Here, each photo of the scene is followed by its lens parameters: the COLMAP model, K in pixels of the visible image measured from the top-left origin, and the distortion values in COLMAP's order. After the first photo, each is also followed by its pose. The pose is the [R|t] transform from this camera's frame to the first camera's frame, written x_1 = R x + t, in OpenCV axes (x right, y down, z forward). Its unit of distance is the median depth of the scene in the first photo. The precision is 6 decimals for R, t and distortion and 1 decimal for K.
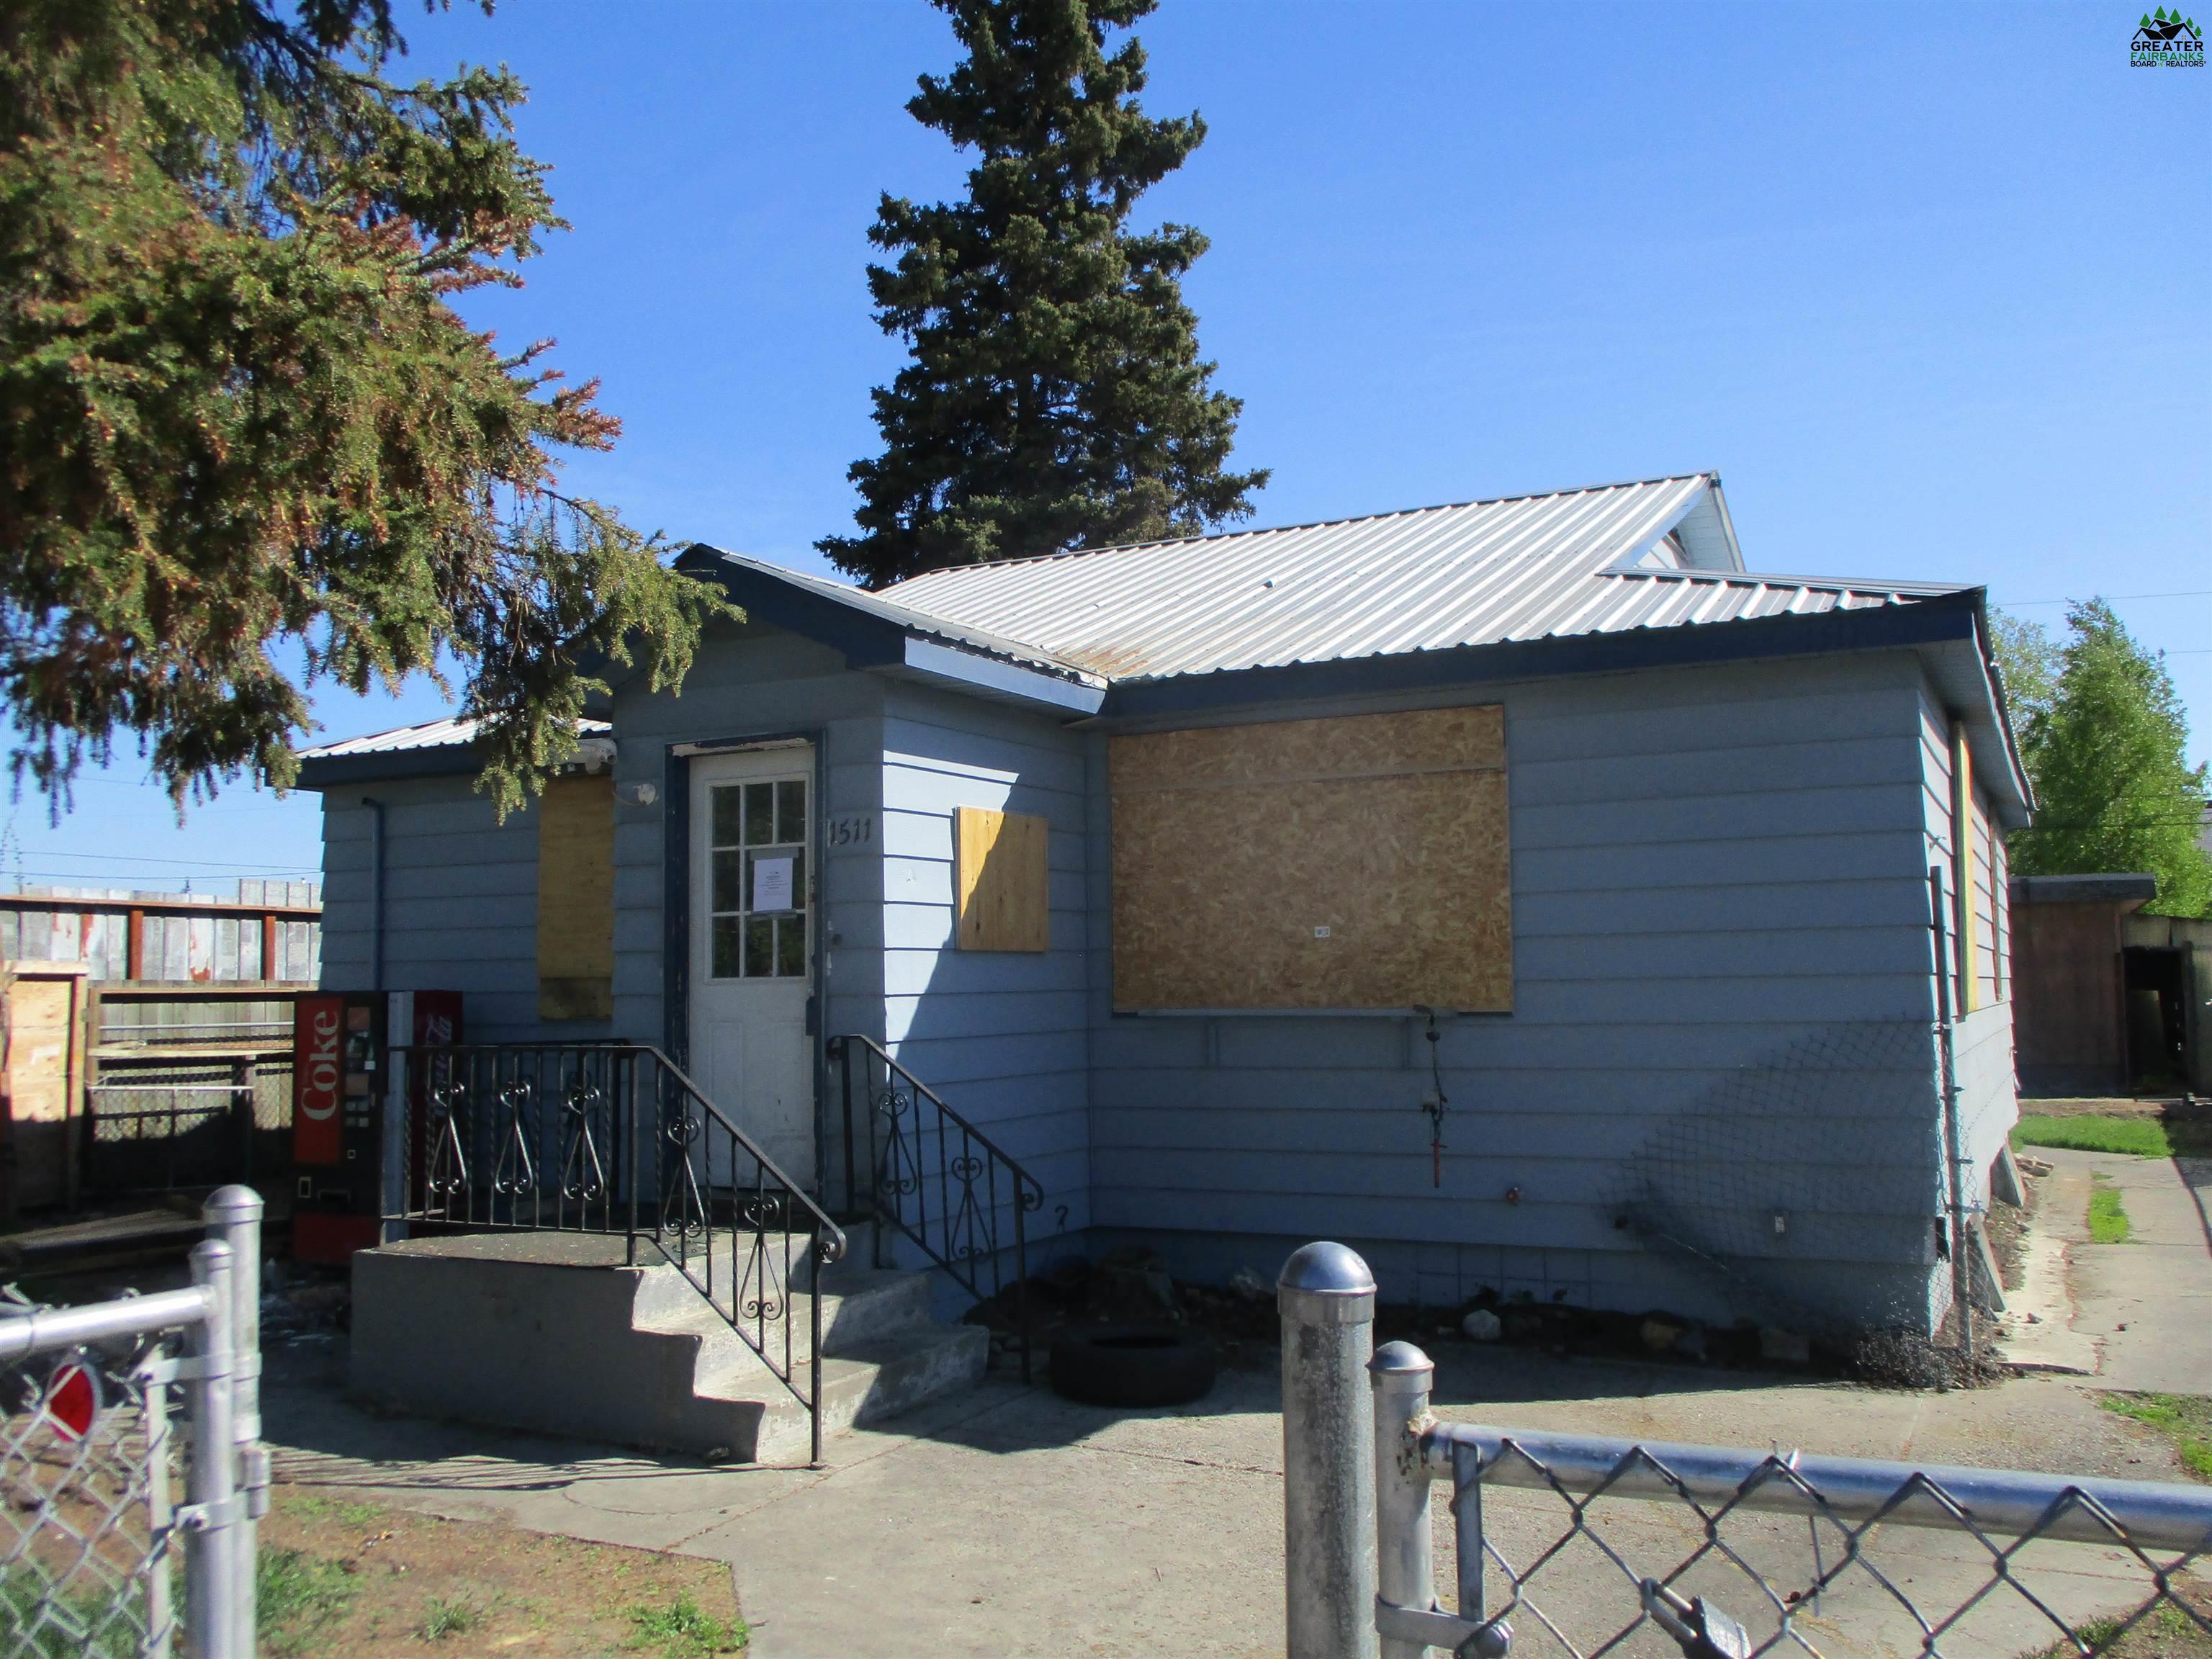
lens RADIAL K [[1800.1, 0, 1106.0], [0, 1800.1, 829.5], [0, 0, 1]] dist [0.027183, 0.010798]
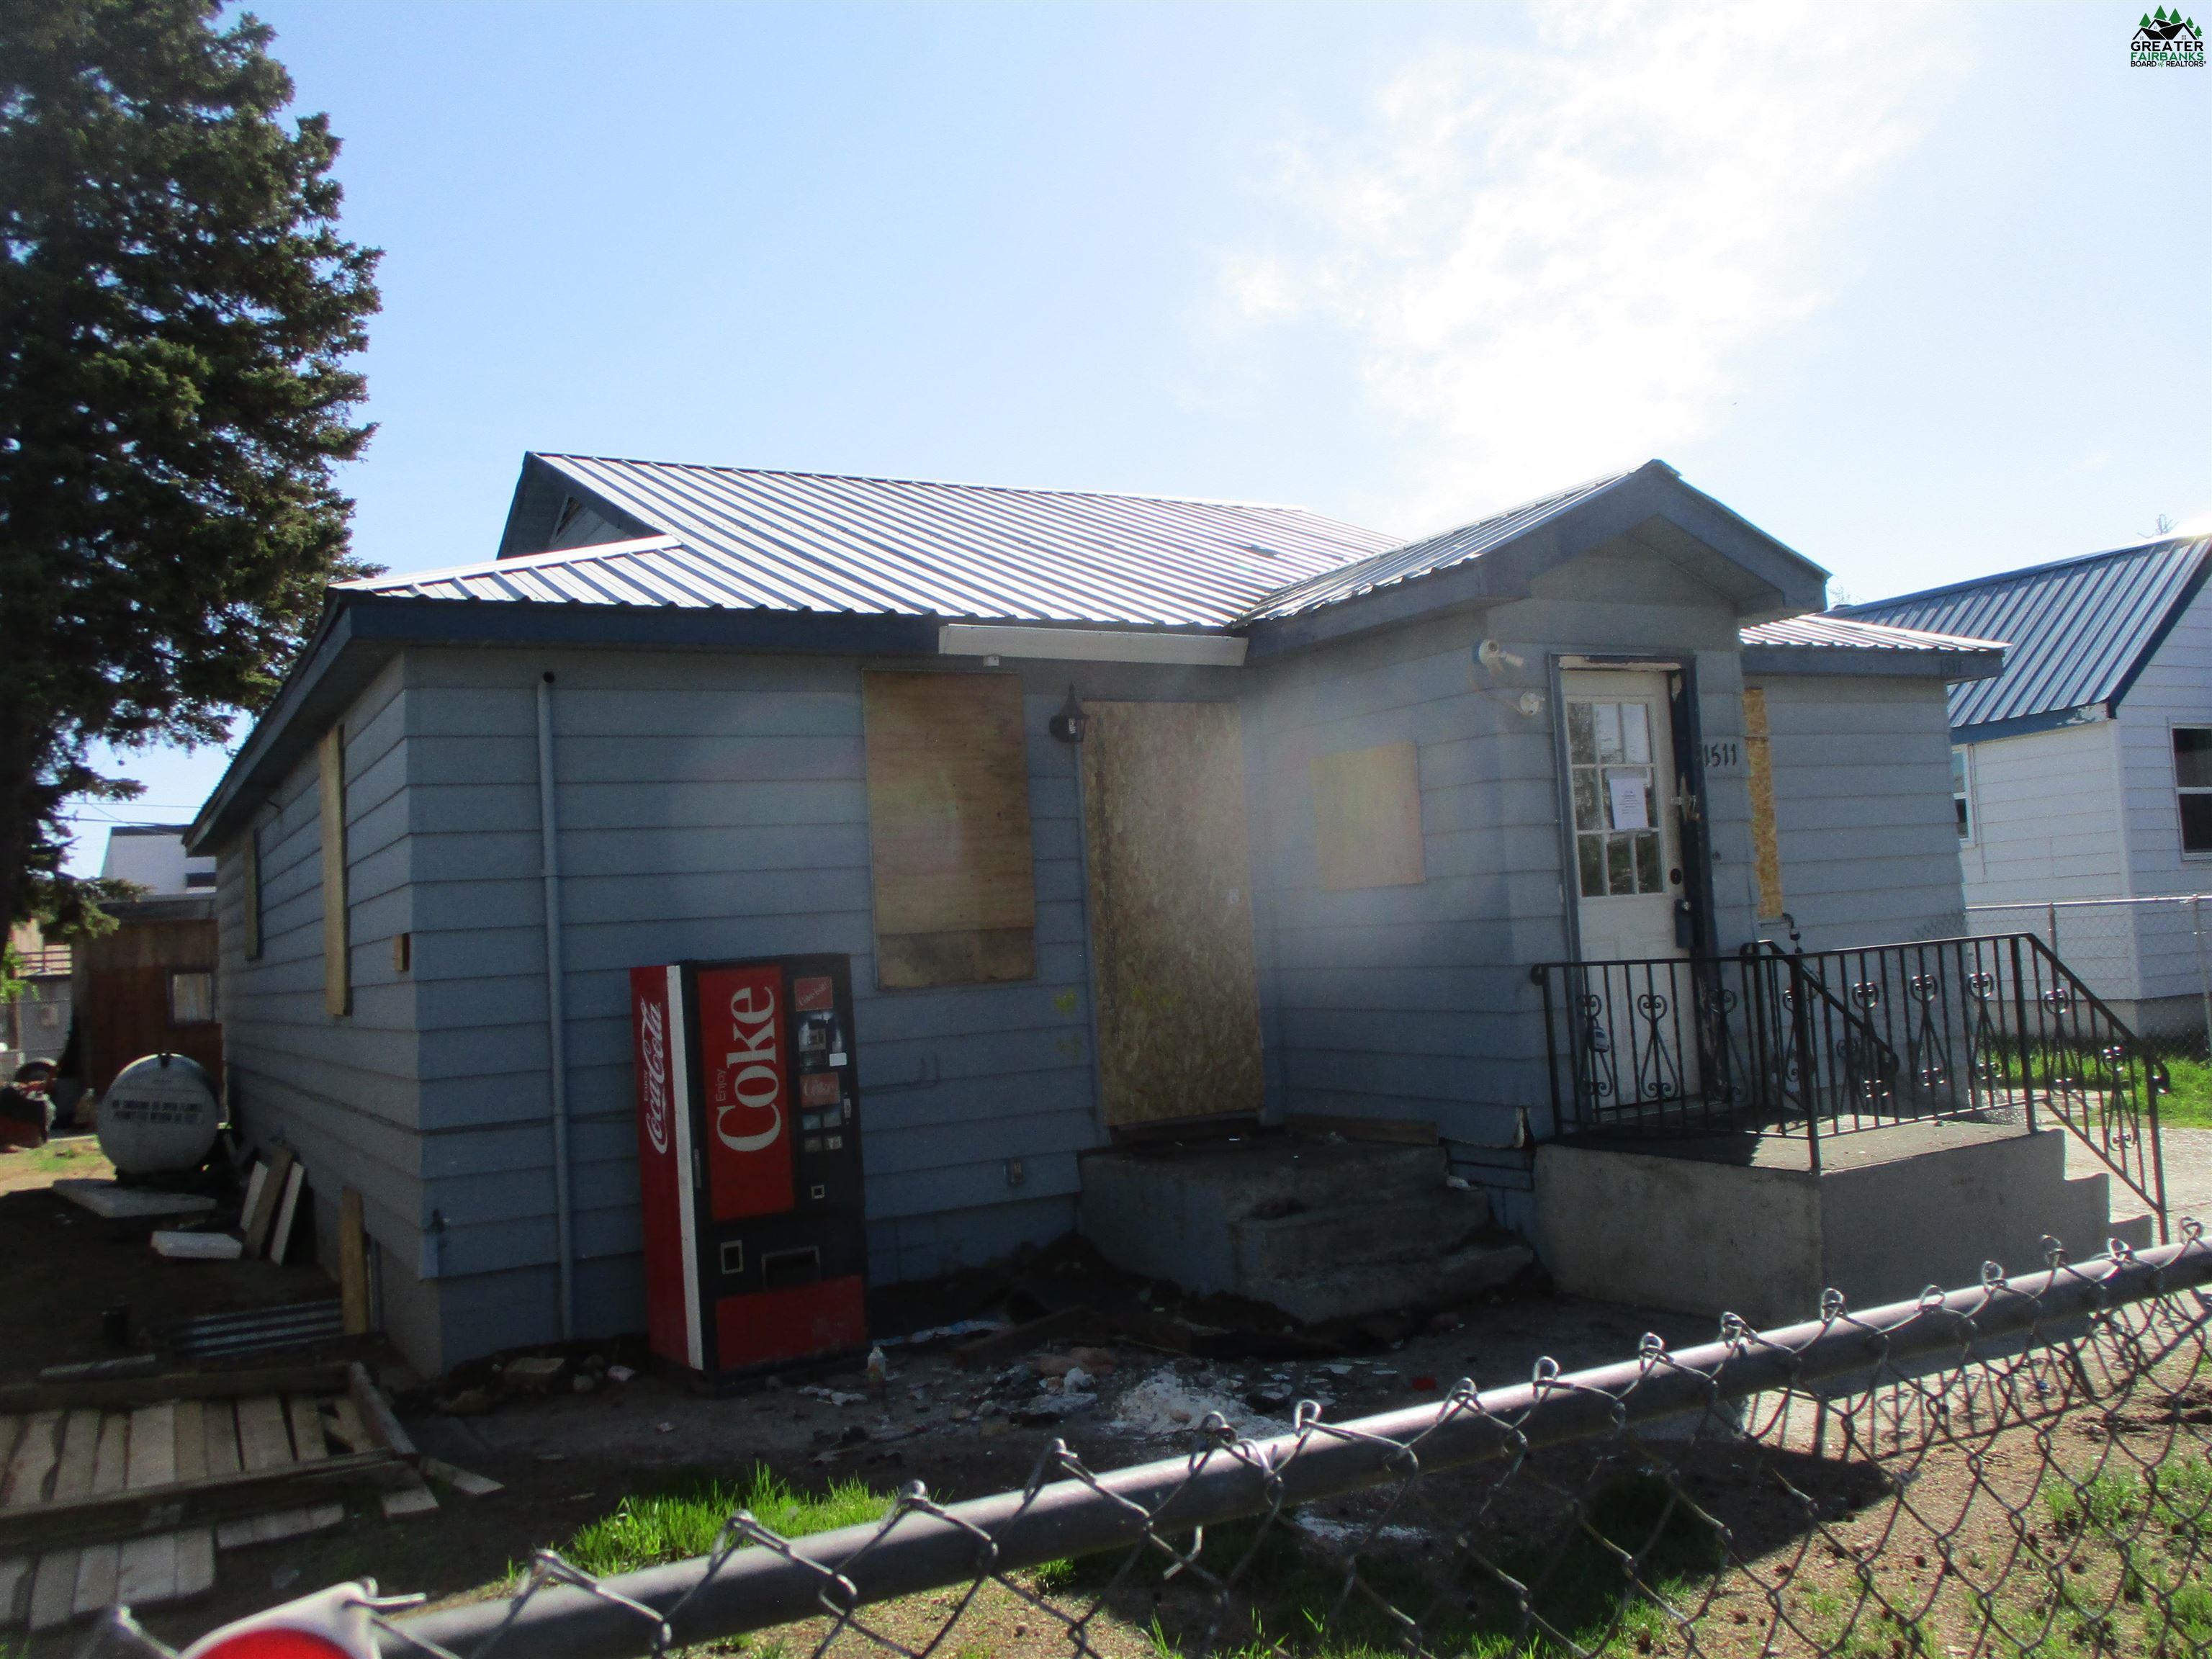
lens RADIAL K [[1800.1, 0, 1106.0], [0, 1800.1, 829.5], [0, 0, 1]] dist [0.027183, 0.010798]
pose [[0.546633, 0.025469, 0.836985, -0.930530], [-0.014373, 0.999675, -0.021033, 0.055236], [-0.837249, -0.000533, 0.546821, 0.536644]]
